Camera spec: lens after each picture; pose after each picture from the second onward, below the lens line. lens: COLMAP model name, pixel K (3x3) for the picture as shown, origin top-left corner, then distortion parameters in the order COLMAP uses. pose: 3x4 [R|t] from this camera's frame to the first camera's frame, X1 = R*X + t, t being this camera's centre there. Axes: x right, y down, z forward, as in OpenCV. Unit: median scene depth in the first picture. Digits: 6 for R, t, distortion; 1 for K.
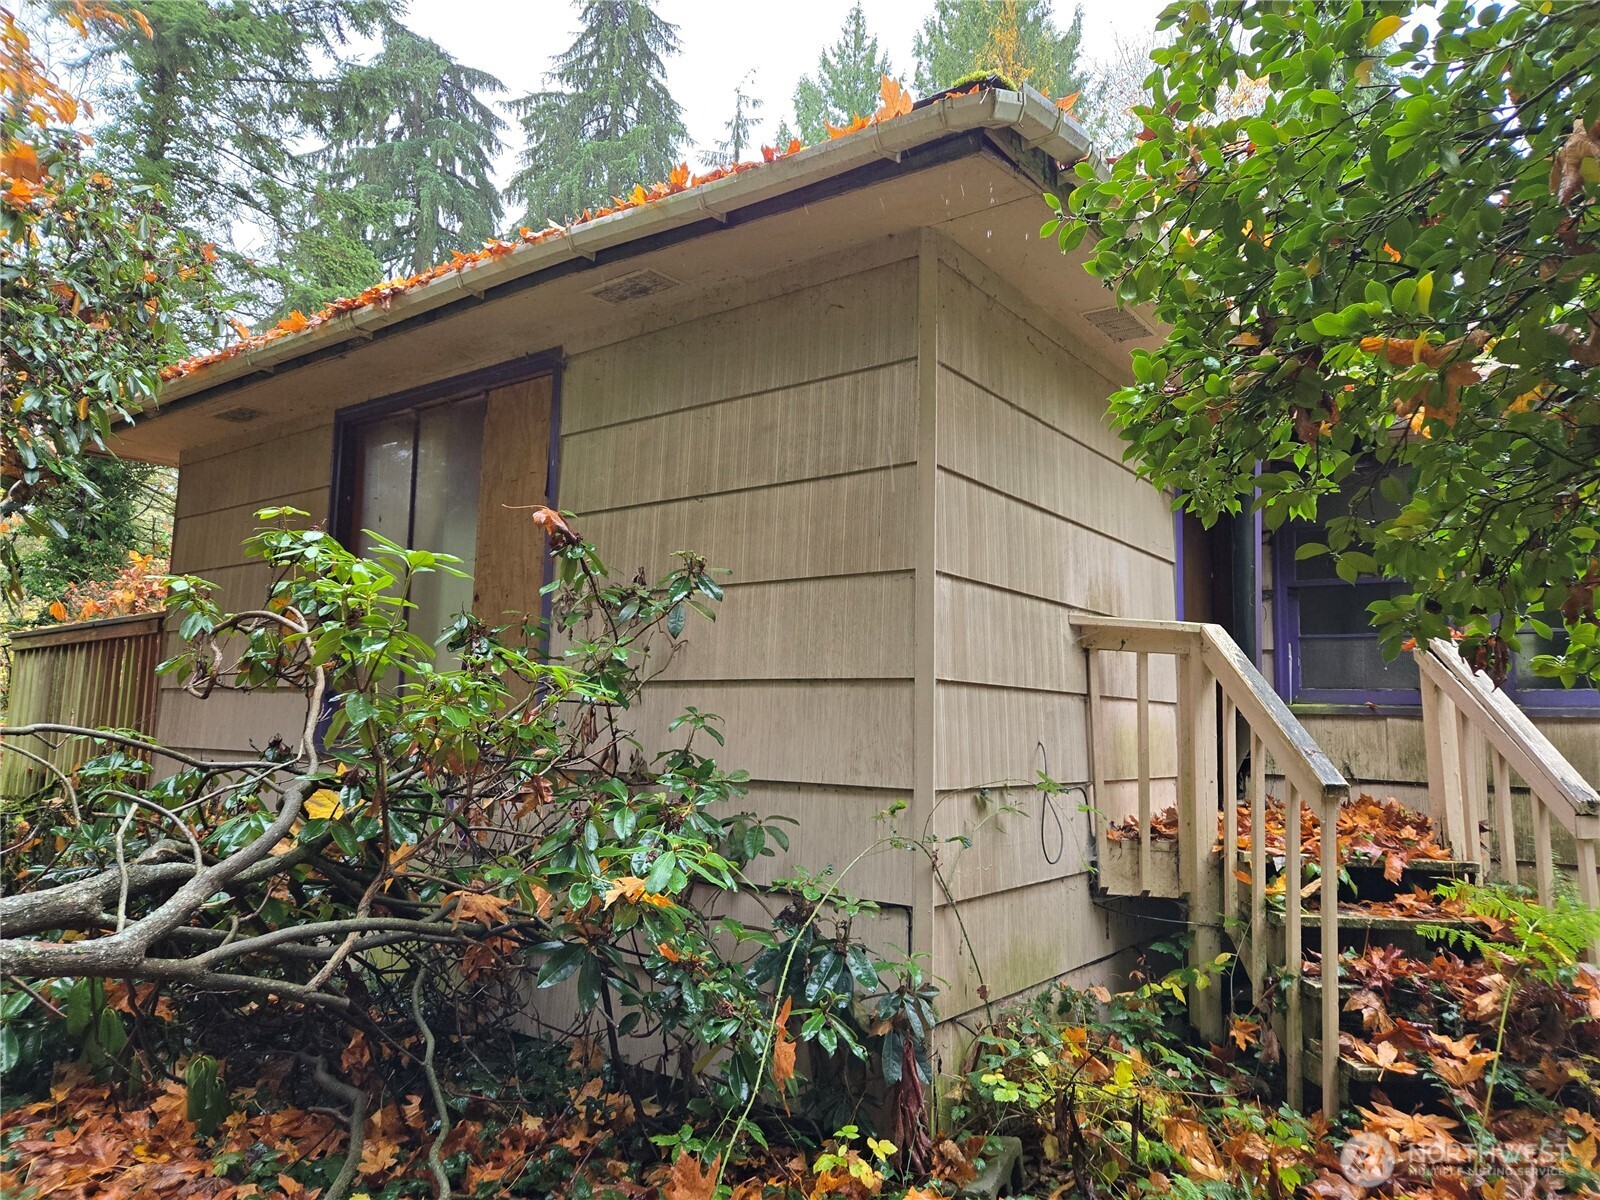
lens RADIAL K [[1058.9, 0, 811.8], [0, 1058.9, 604.9], [0, 0, 1]] dist [0.062443, -0.046513]
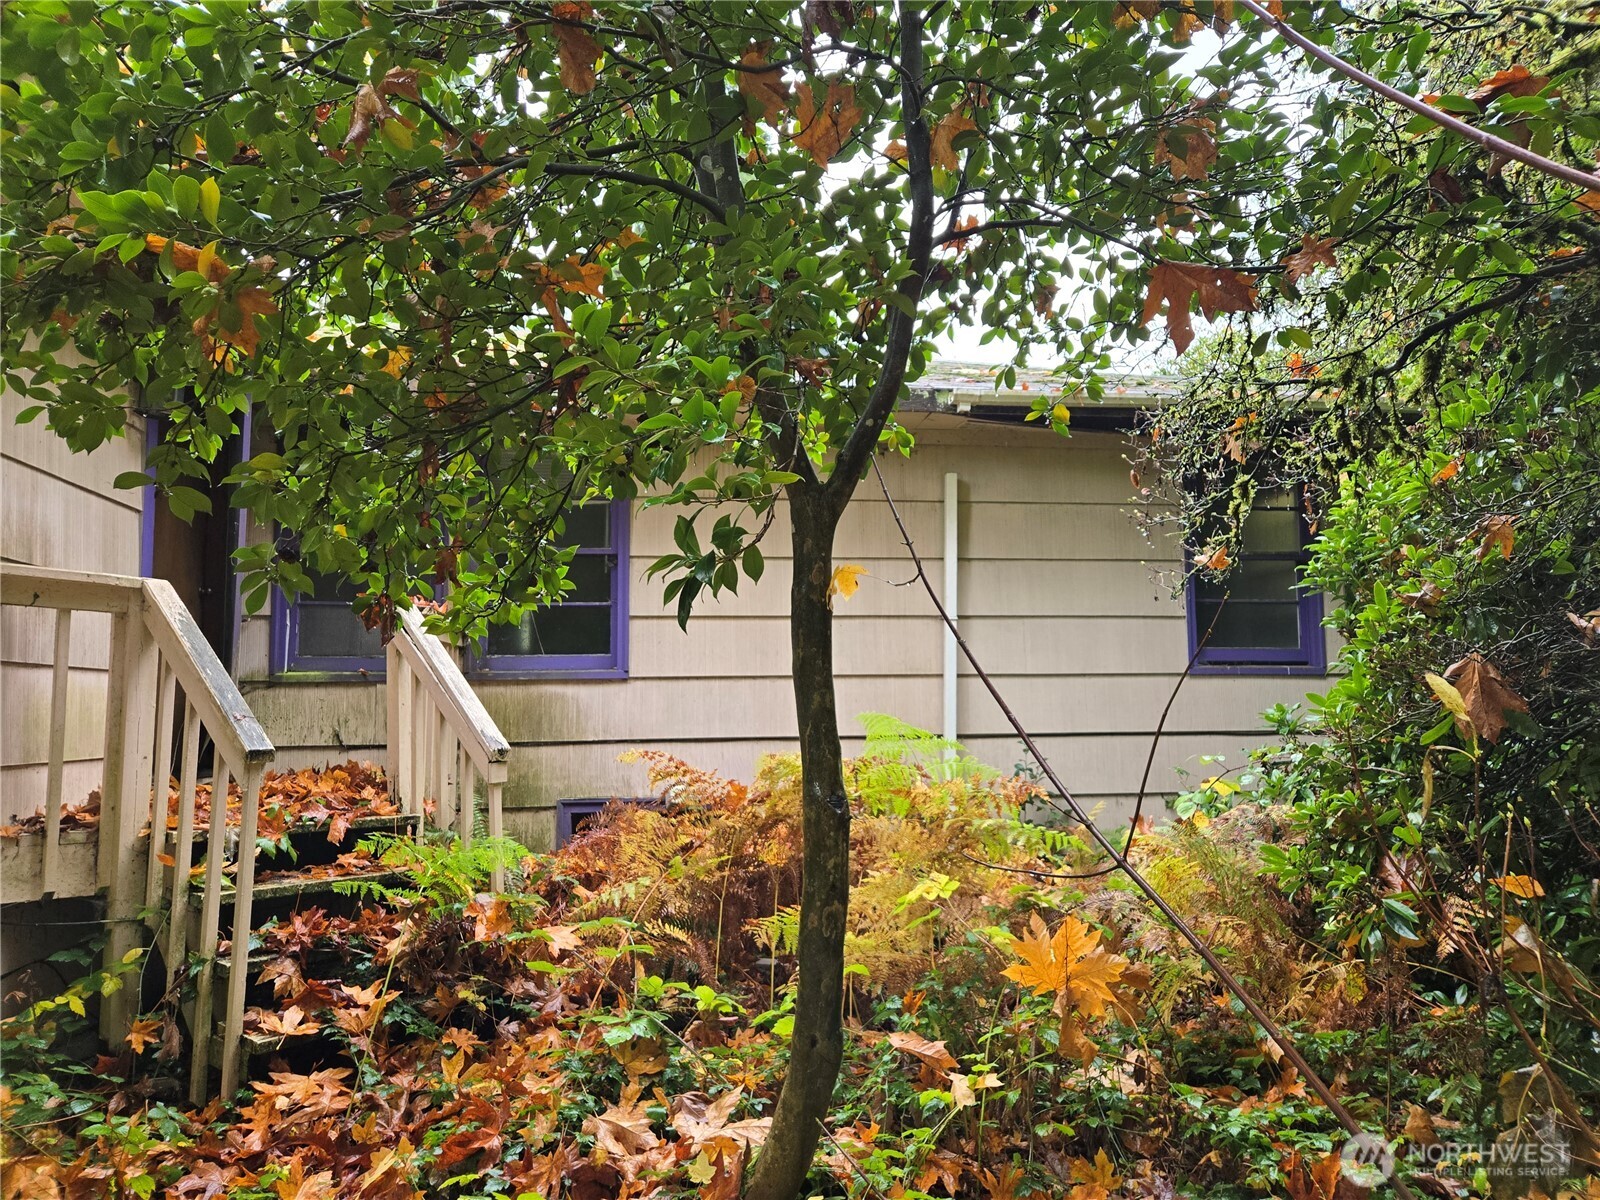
lens RADIAL K [[1058.9, 0, 796.3], [0, 1058.9, 604.1], [0, 0, 1]] dist [0.062443, -0.046513]
pose [[0.704936, 0.037522, 0.708278, 0.139064], [-0.051589, 0.998667, -0.001561, 0.014638], [-0.707393, -0.035439, 0.705932, -0.006132]]
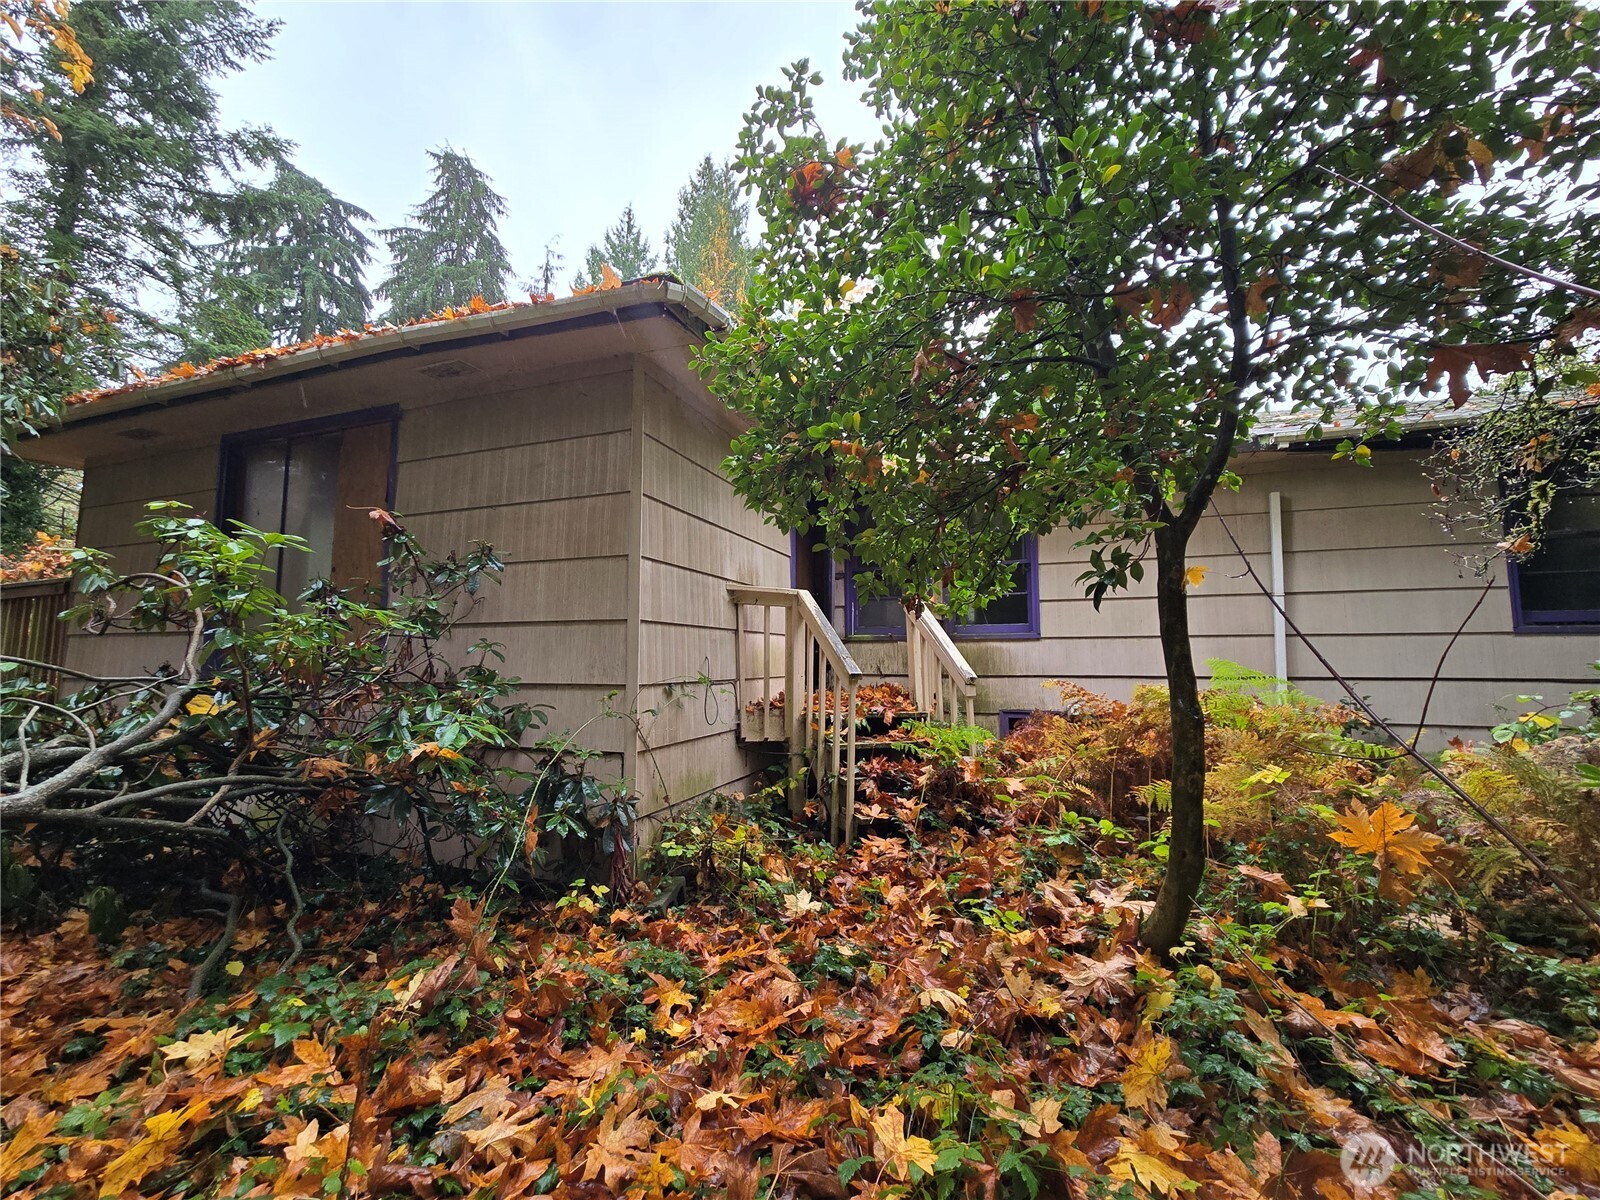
lens RADIAL K [[652.5, 0, 802.6], [0, 652.5, 592.3], [0, 0, 1]] dist [-0.002258, 0.001161]
pose [[0.955896, 0.006278, 0.293637, 0.055631], [-0.010366, 0.999870, 0.012368, 0.009853], [-0.293521, -0.014866, 0.955837, -0.075218]]
